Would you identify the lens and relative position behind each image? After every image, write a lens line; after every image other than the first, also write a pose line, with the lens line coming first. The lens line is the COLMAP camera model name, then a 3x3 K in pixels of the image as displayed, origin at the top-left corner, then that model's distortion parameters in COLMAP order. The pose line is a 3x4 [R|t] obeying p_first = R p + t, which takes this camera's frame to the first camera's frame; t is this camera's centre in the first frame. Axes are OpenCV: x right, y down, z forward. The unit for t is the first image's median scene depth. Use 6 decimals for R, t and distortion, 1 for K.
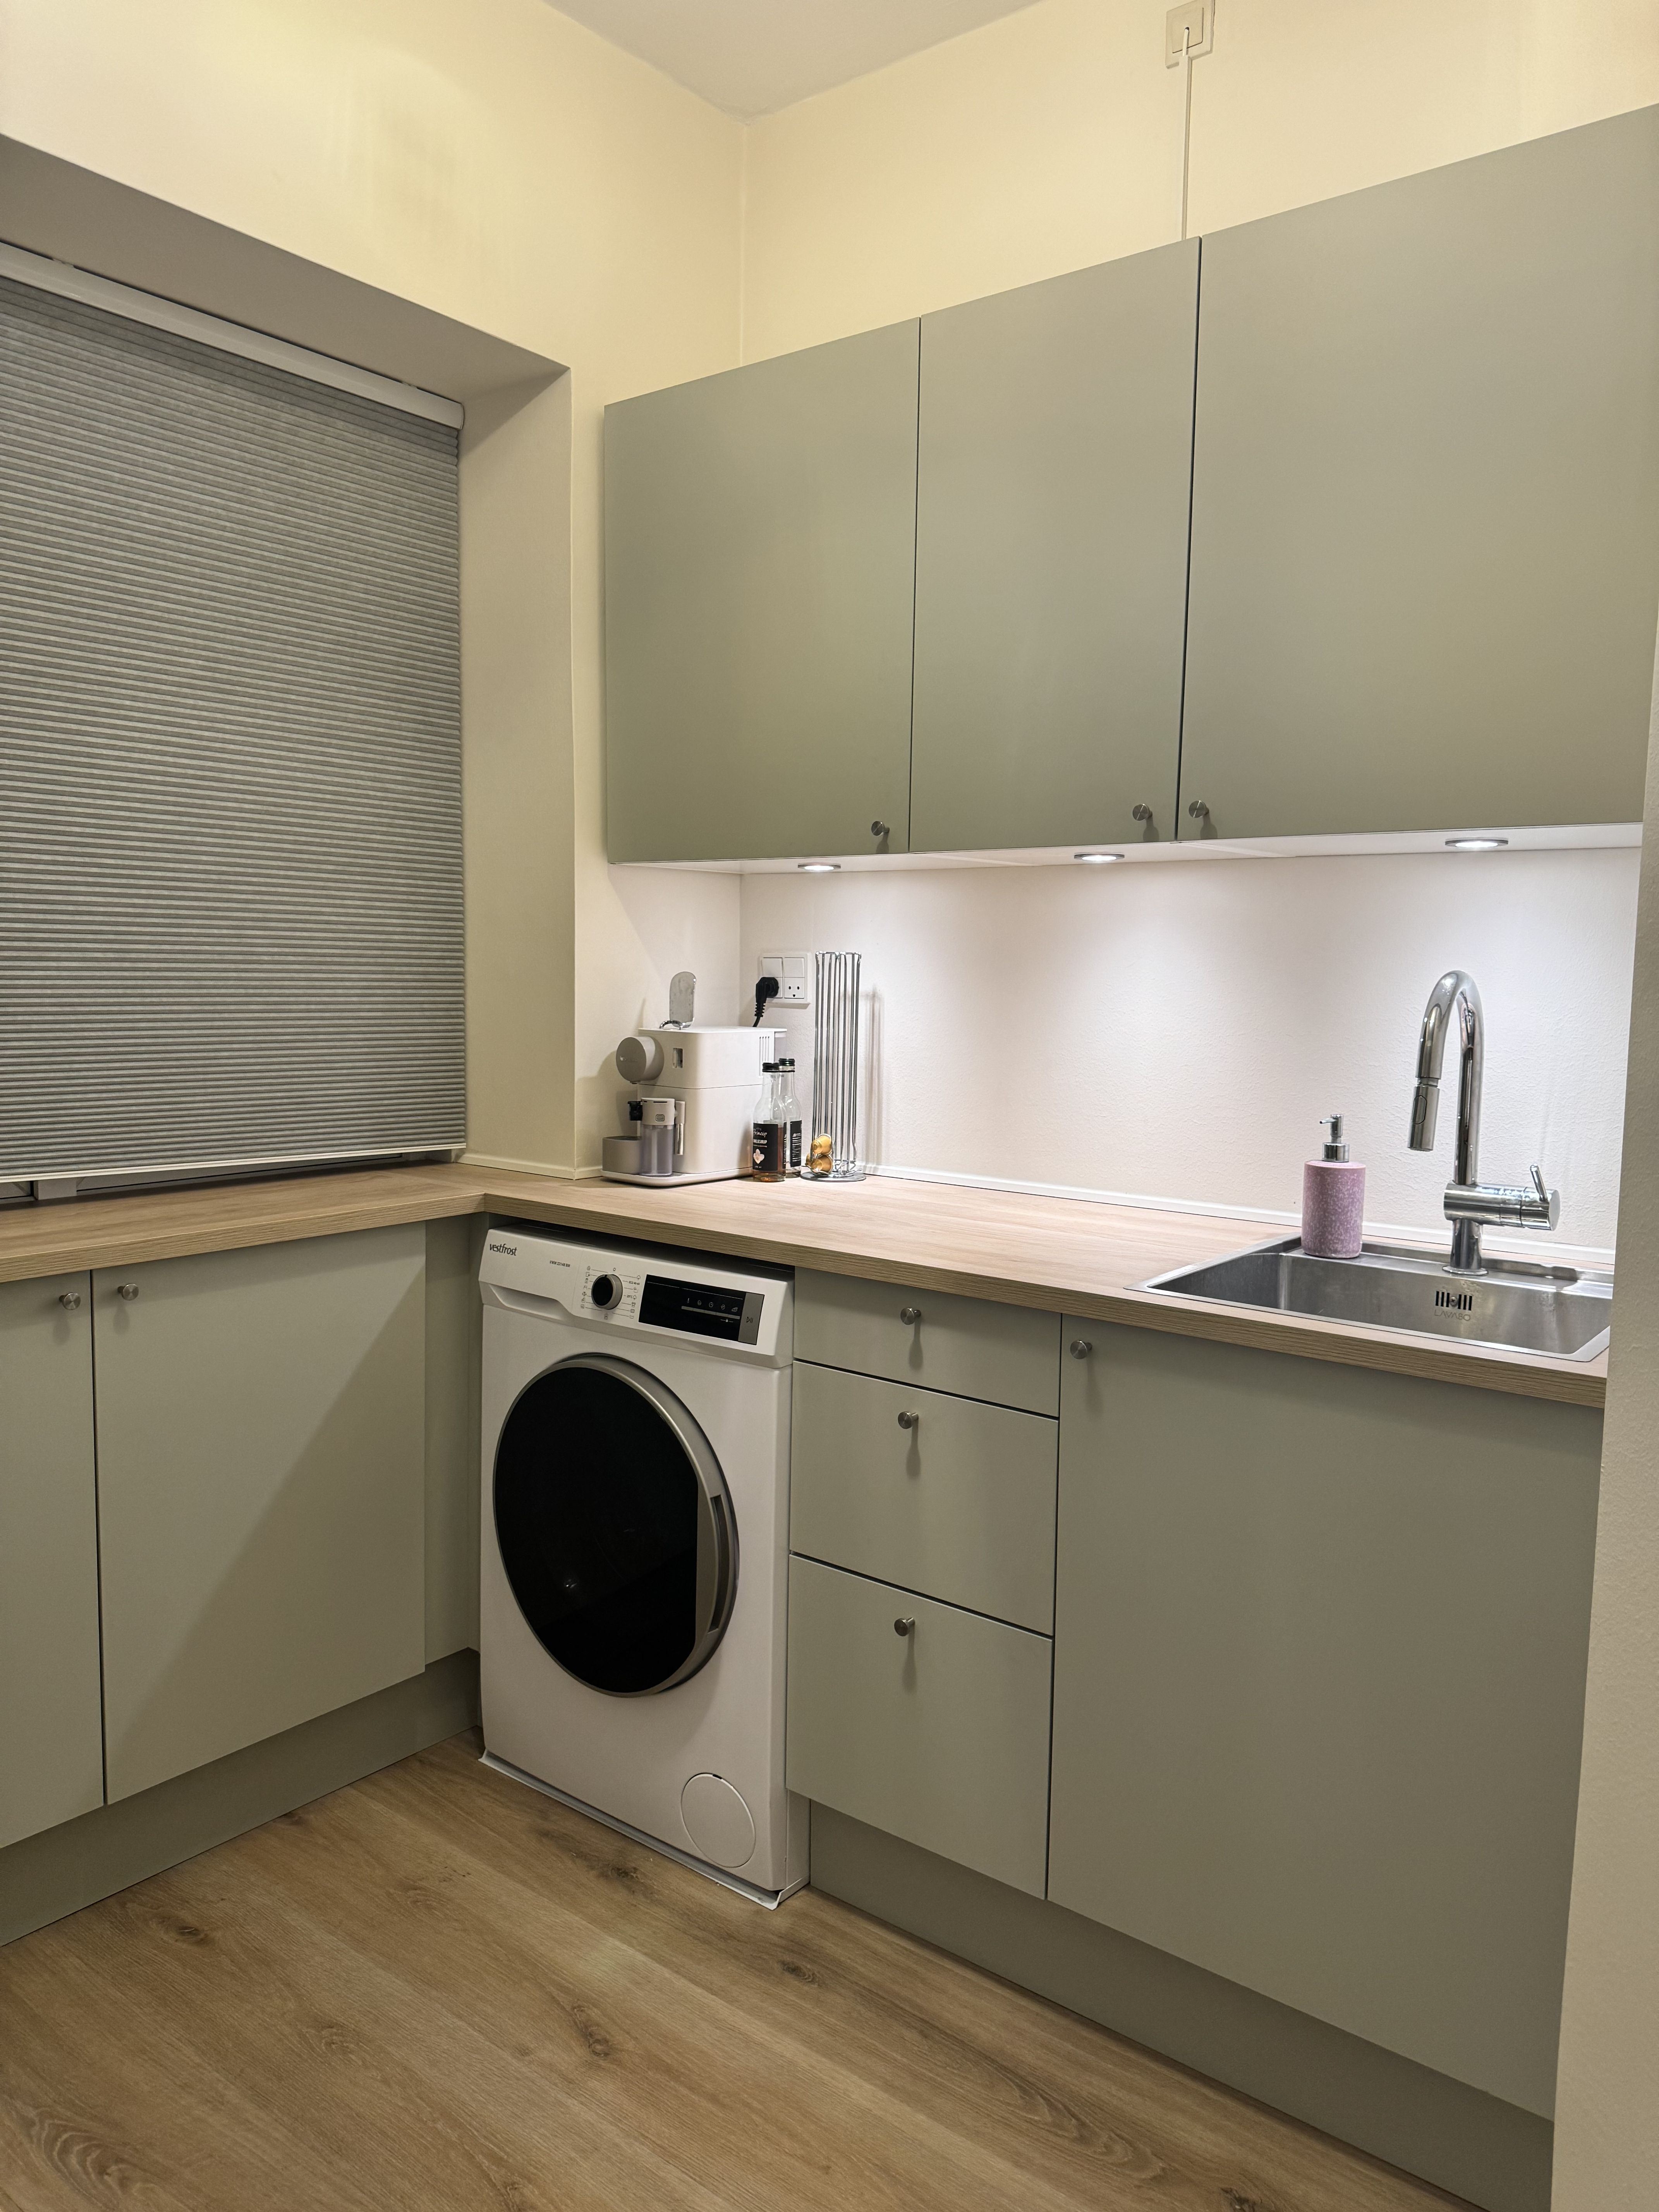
lens RADIAL K [[1561.6, 0, 832.4], [0, 1561.6, 1054.7], [0, 0, 1]] dist [0.007893, -0.006828]
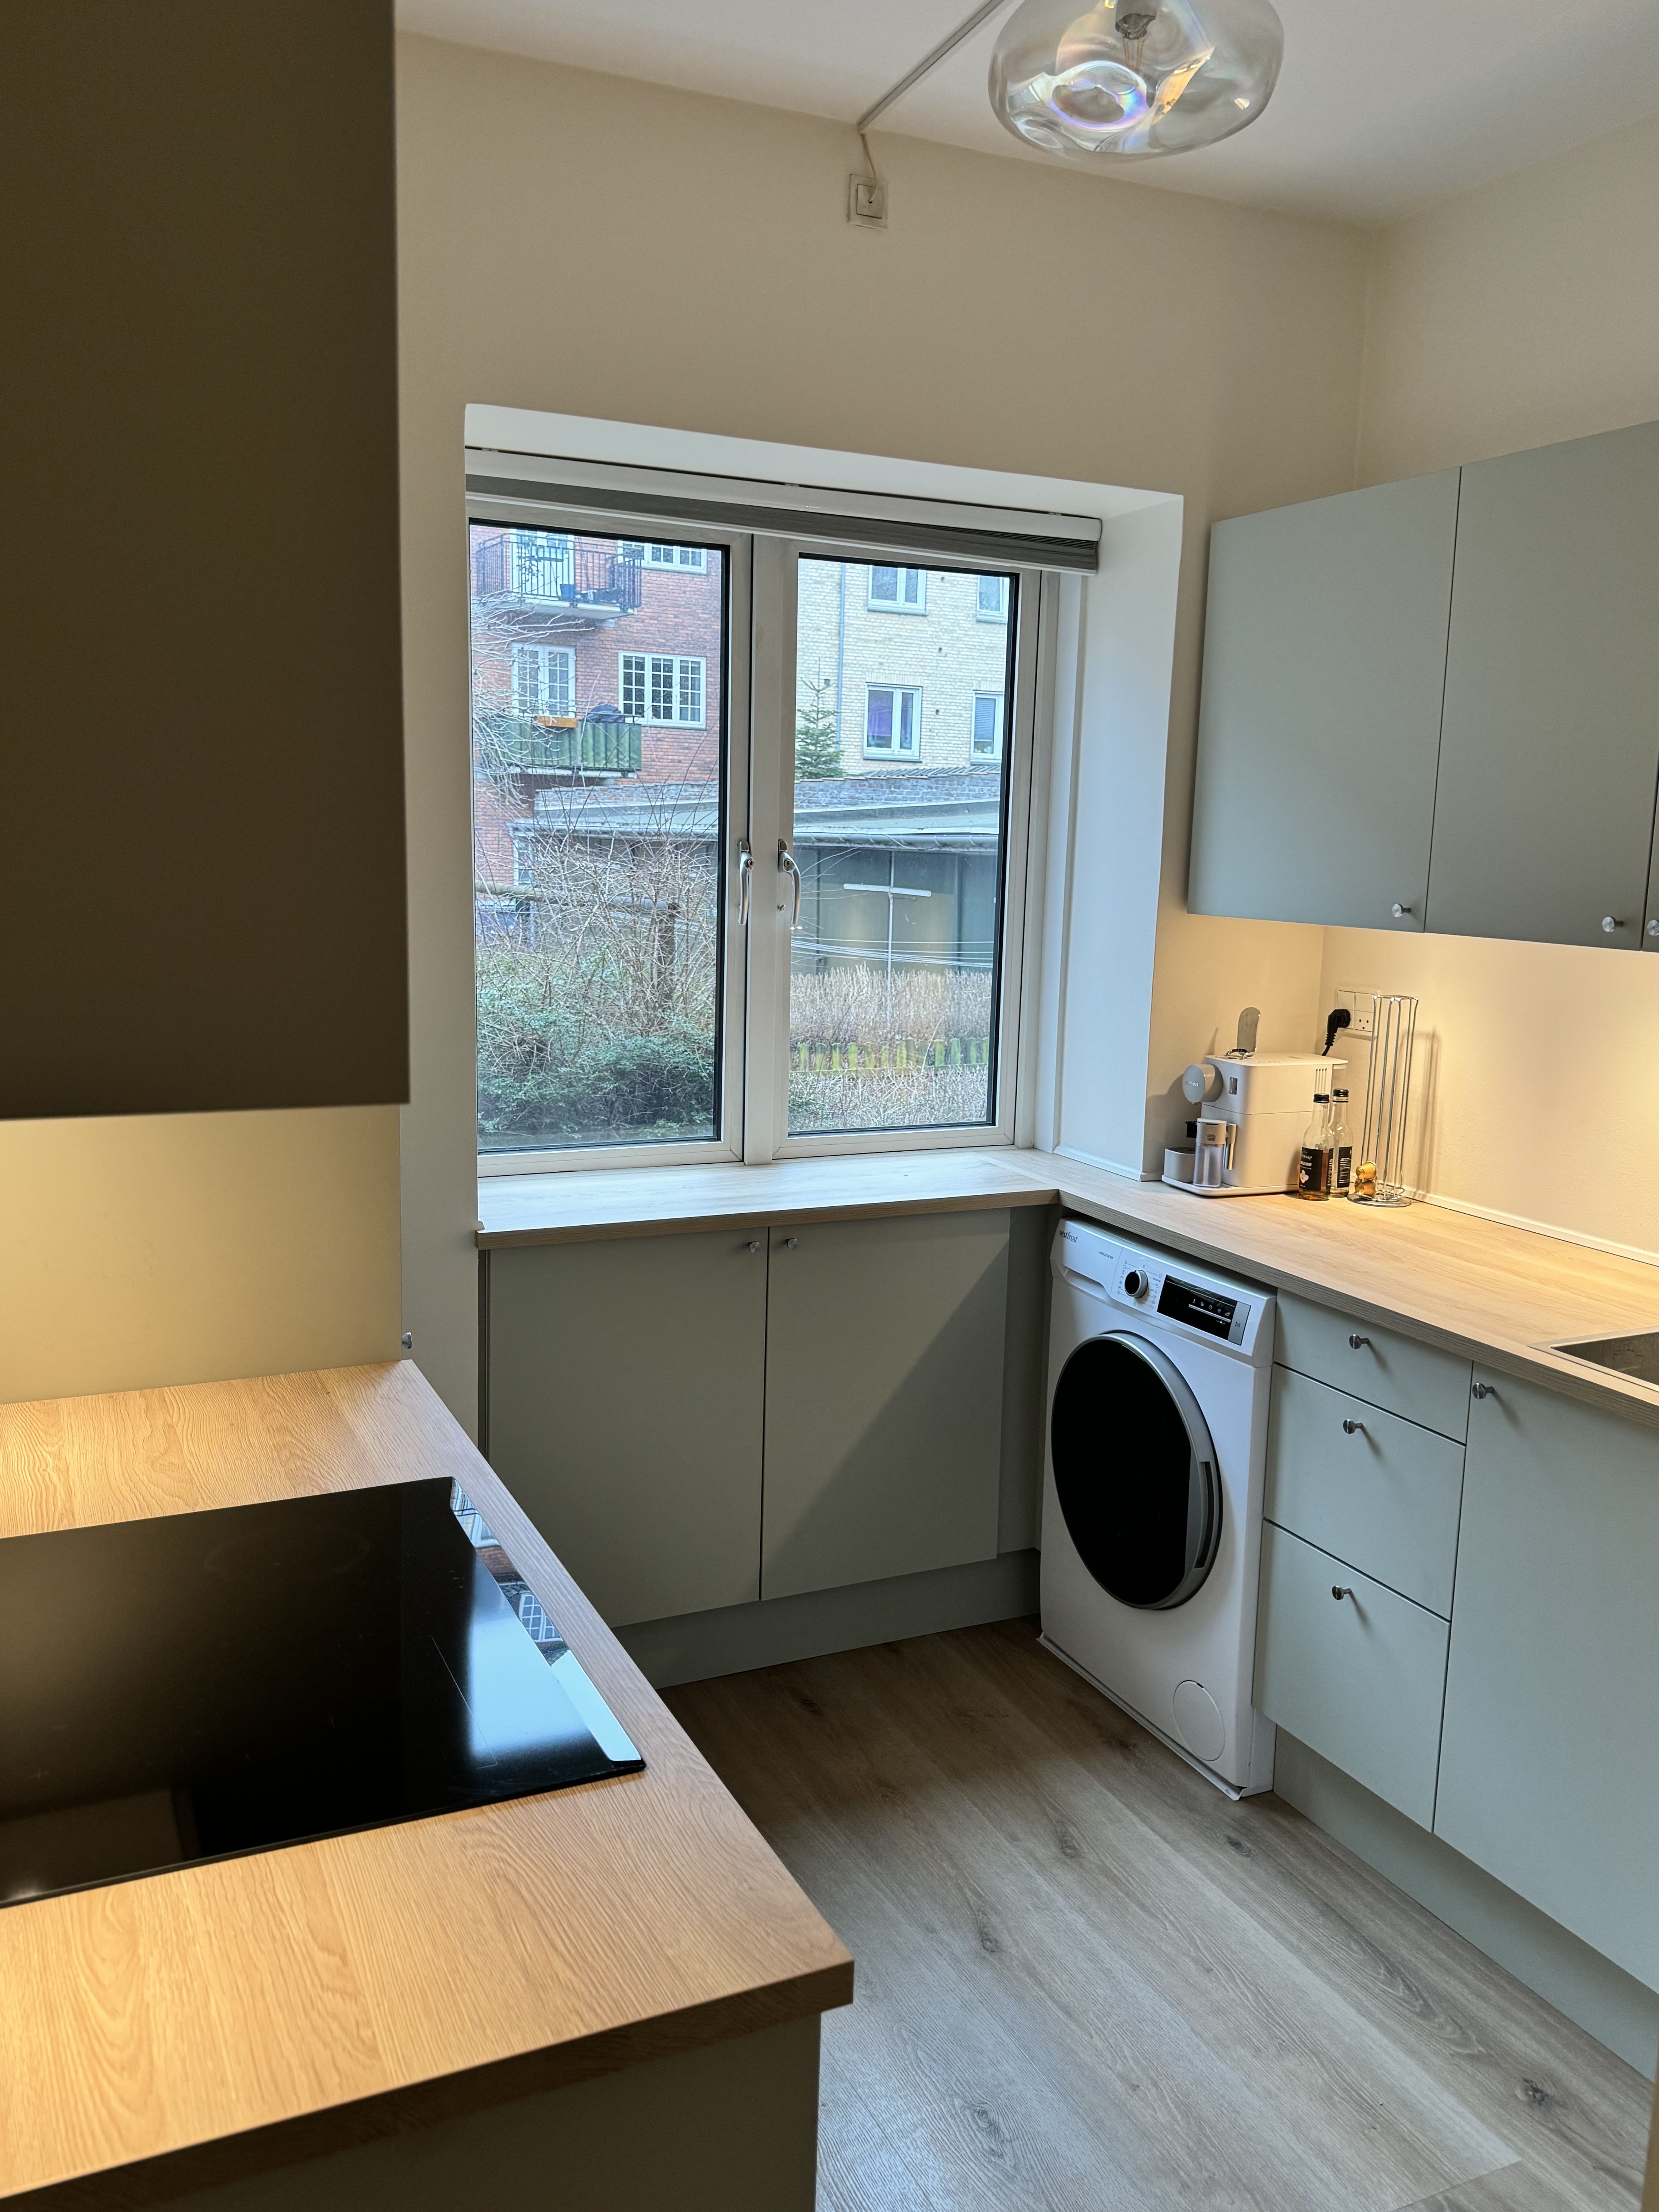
lens RADIAL K [[1737.2, 0, 828.4], [0, 1737.2, 1107.4], [0, 0, 1]] dist [-0.012581, -0.009480]
pose [[0.889411, 0.078765, -0.450270, 0.232584], [-0.039858, 0.994654, 0.095263, -0.100964], [0.455367, -0.066782, 0.887796, -0.290642]]
